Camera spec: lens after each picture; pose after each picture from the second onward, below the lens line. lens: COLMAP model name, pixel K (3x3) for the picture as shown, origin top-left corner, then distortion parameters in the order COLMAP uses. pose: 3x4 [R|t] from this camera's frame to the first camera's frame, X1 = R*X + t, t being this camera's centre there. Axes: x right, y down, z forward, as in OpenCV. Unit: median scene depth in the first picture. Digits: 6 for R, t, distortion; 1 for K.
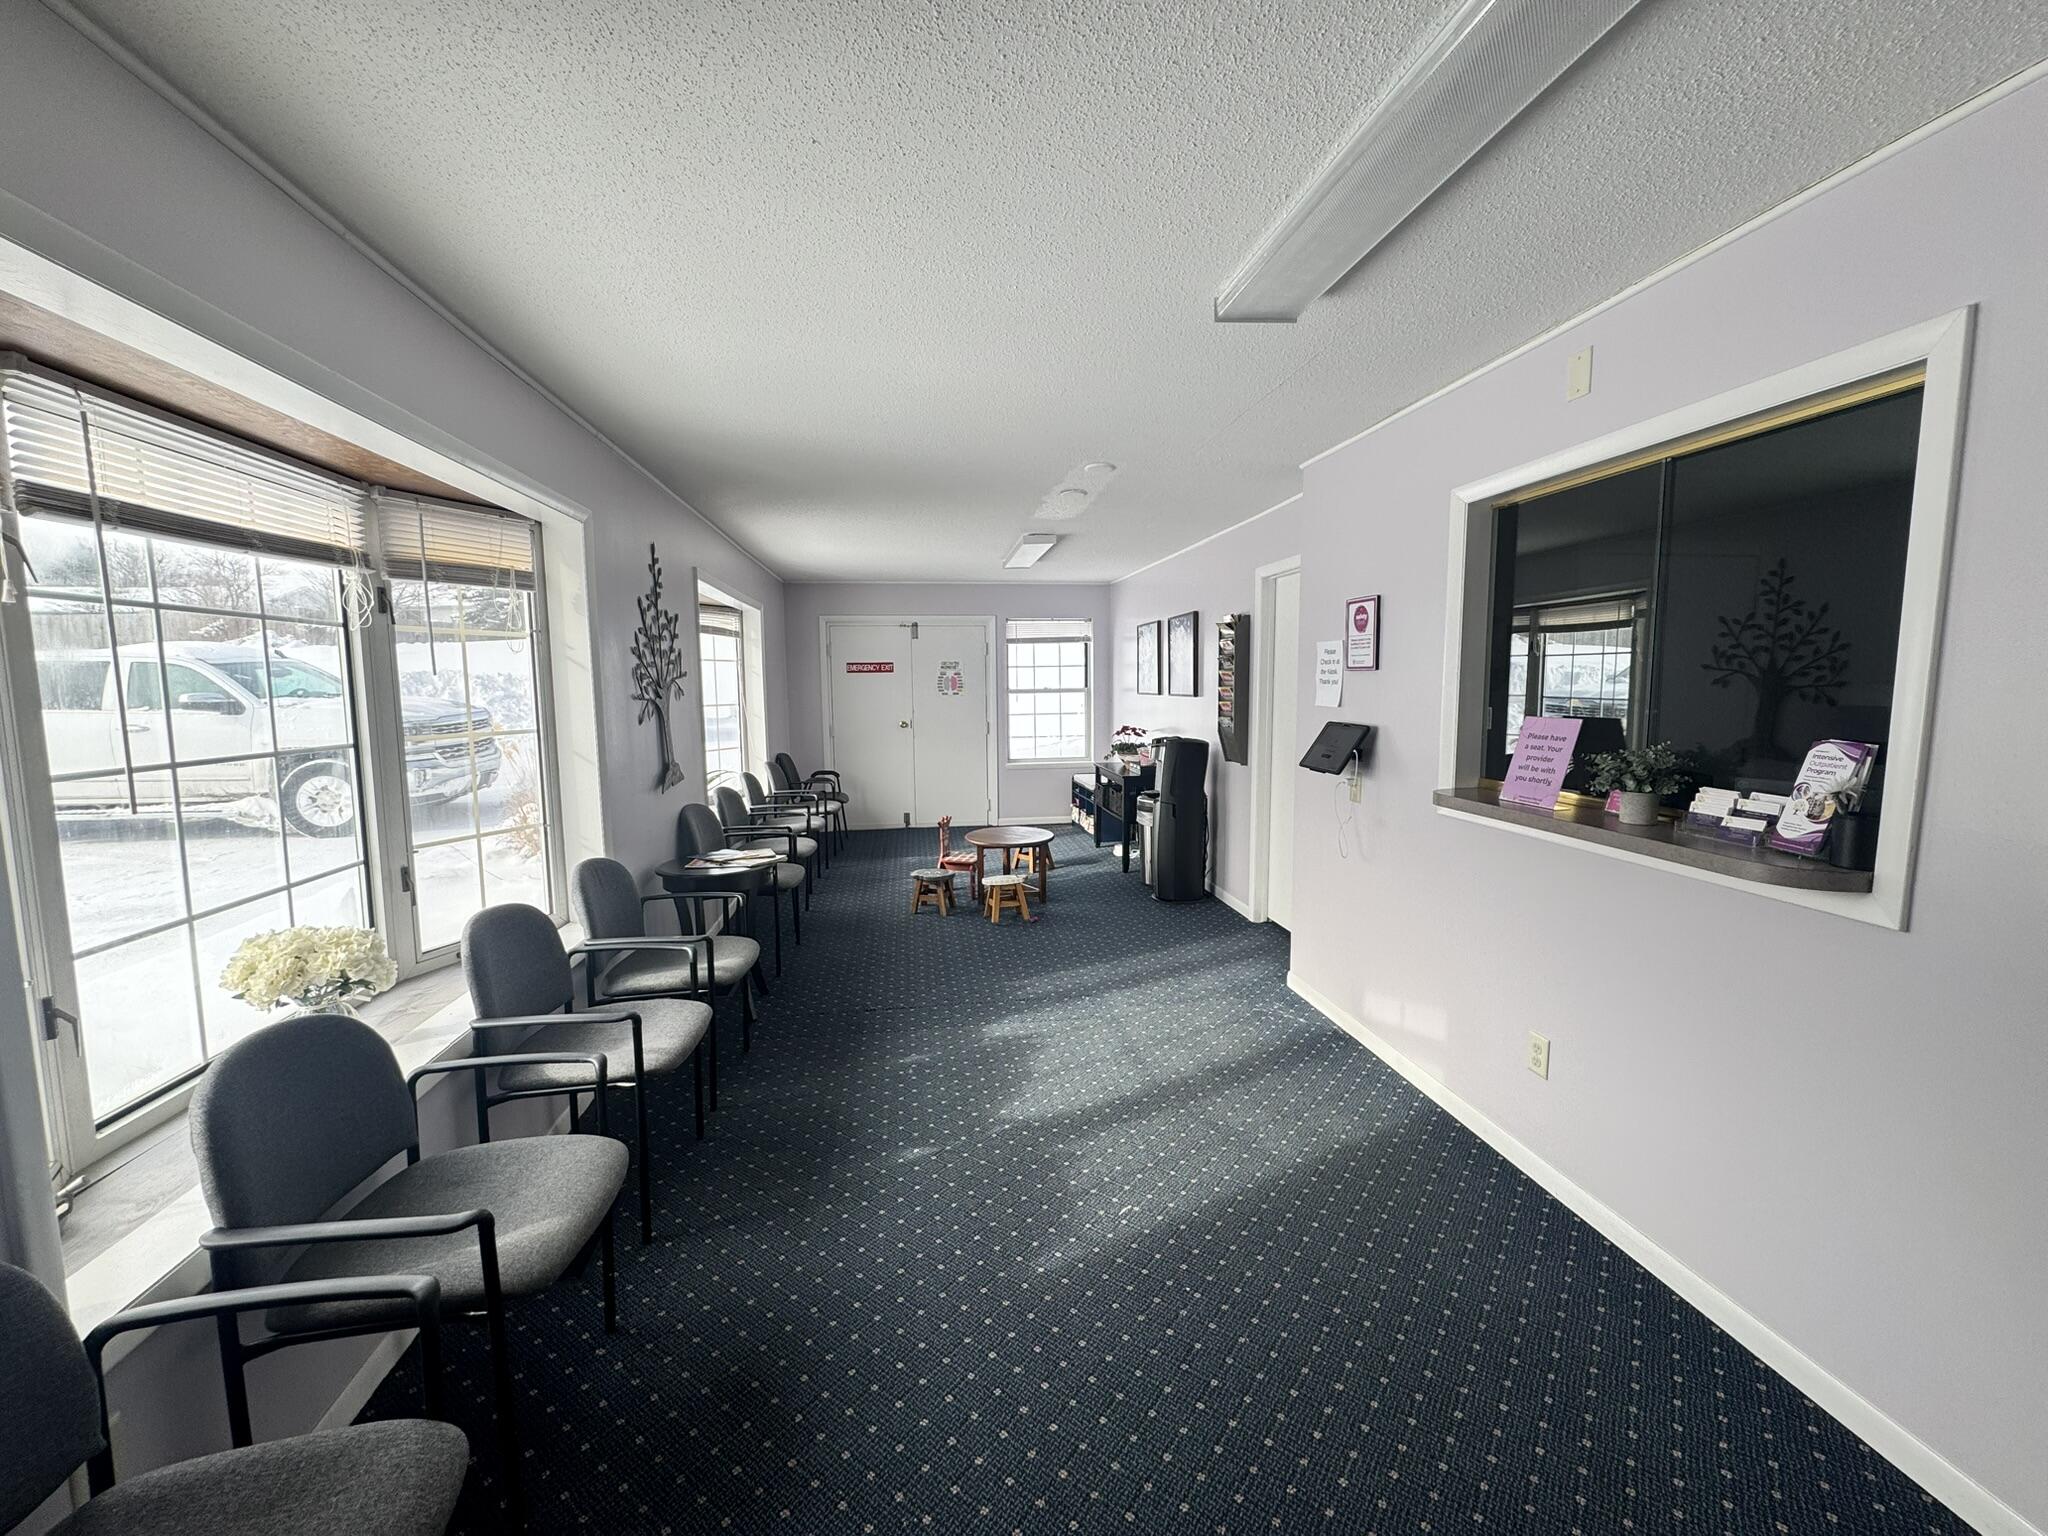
lens RADIAL K [[823.0, 0, 1024.0], [0, 823.0, 768.0], [0, 0, 1]] dist [-0.000426, -0.000019]
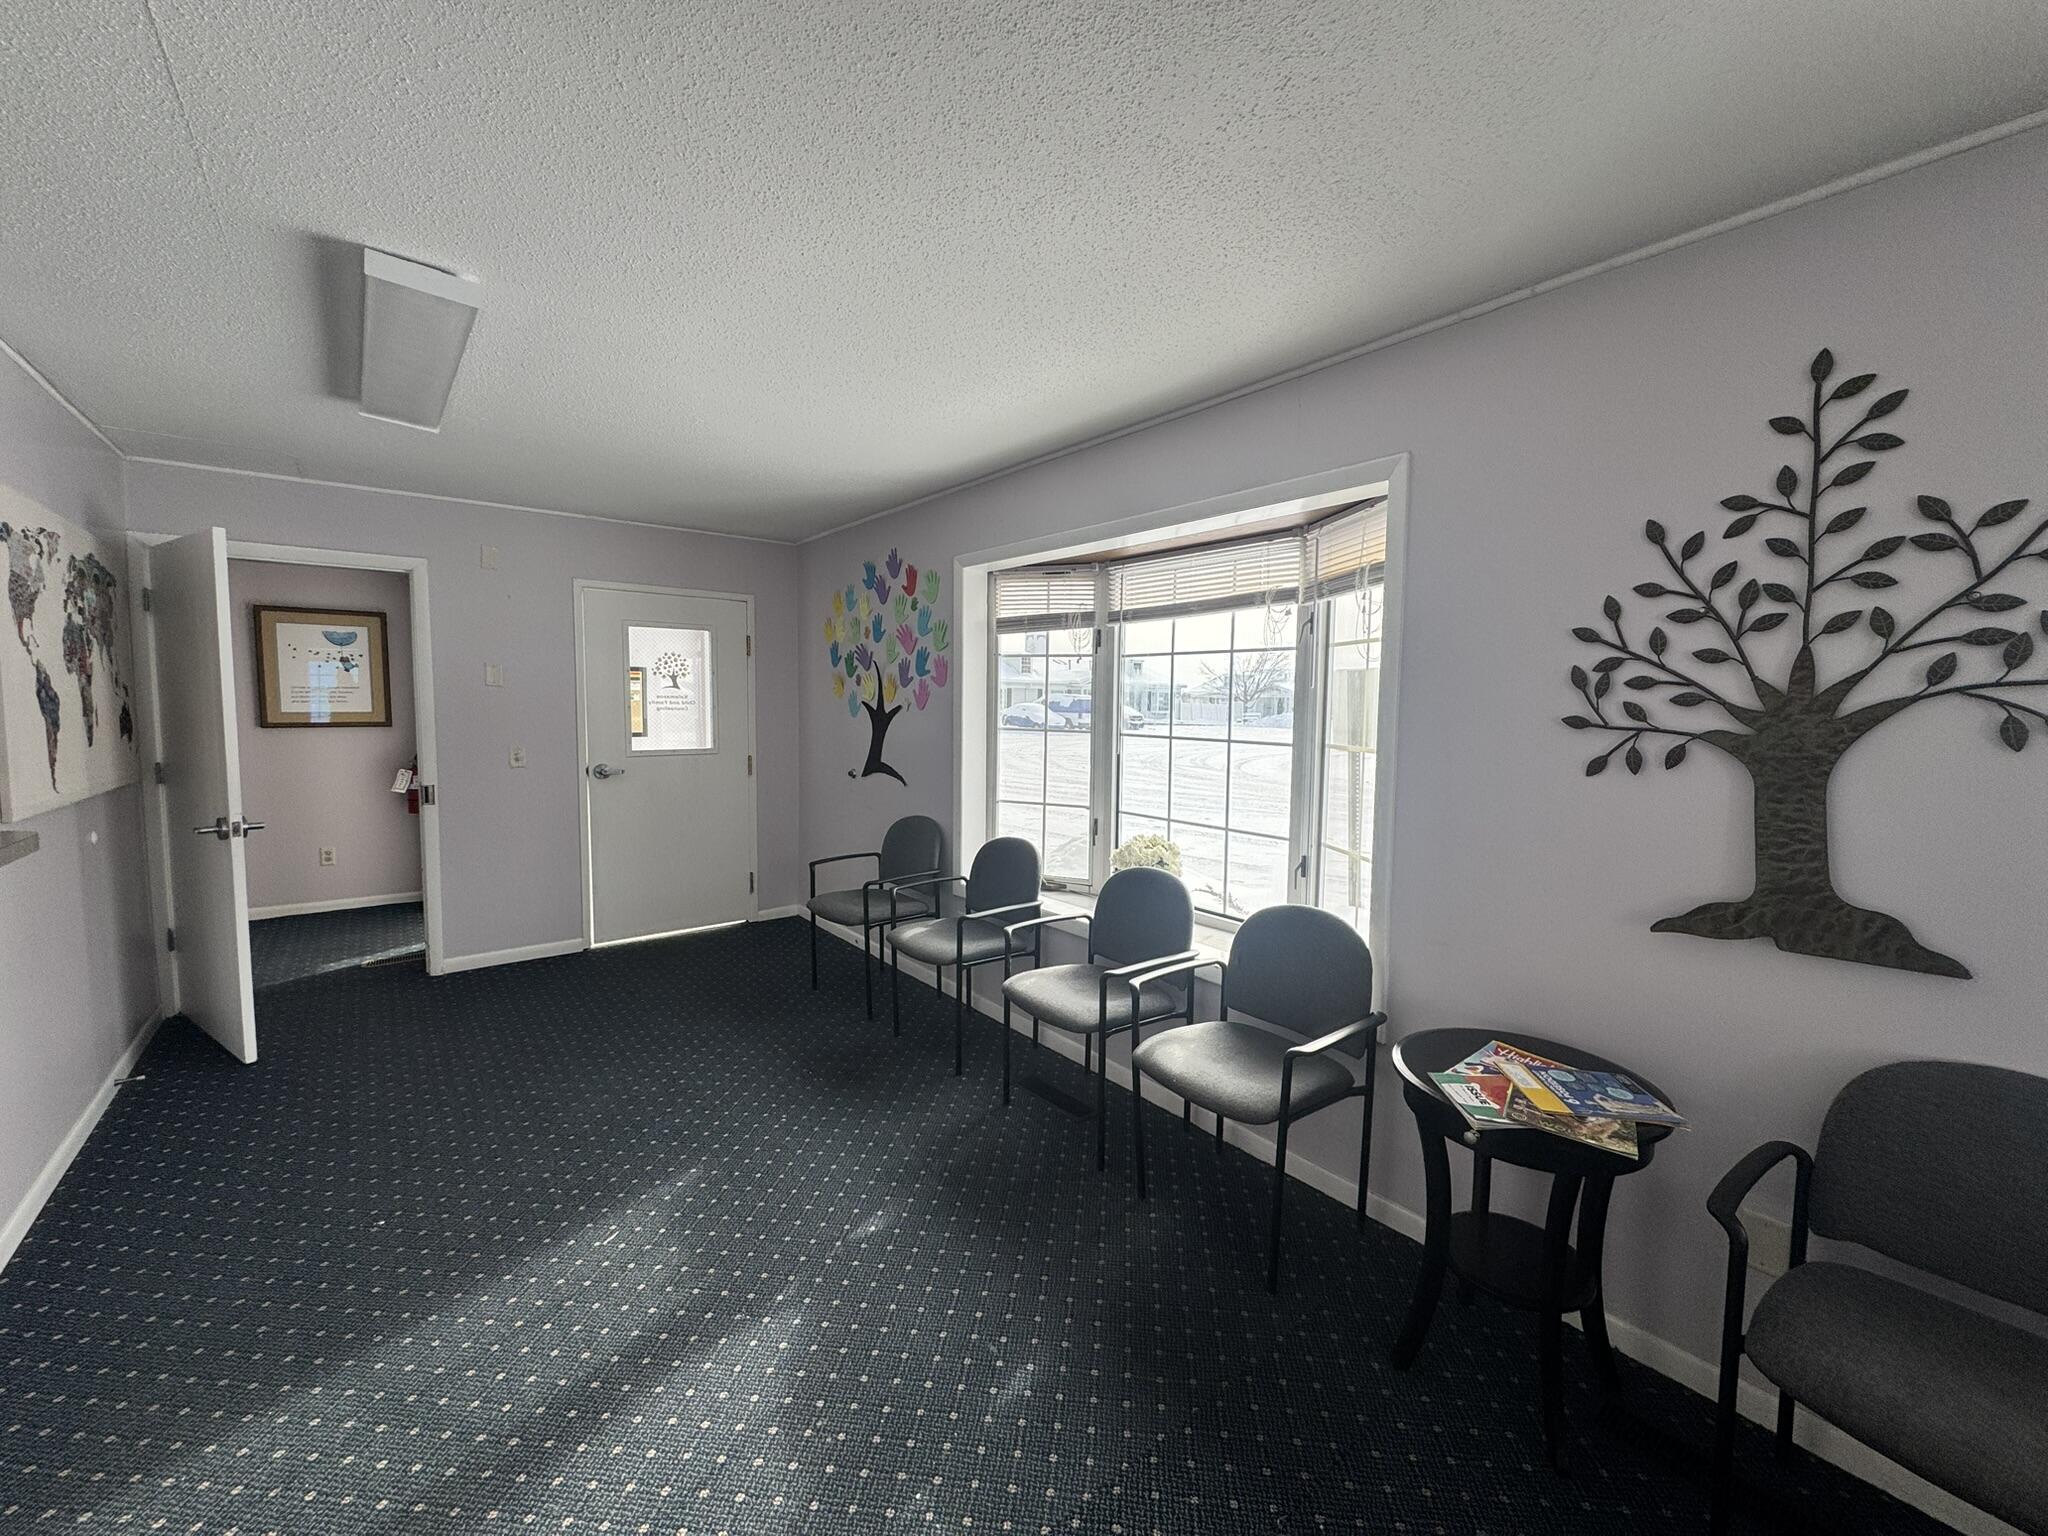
lens RADIAL K [[840.2, 0, 1024.0], [0, 840.2, 768.0], [0, 0, 1]] dist [0.000796, 0.000110]
pose [[-0.869134, 0.039372, -0.493007, 0.139139], [-0.056050, 0.982563, 0.177280, -0.165633], [0.491391, 0.181712, -0.851772, 1.649658]]
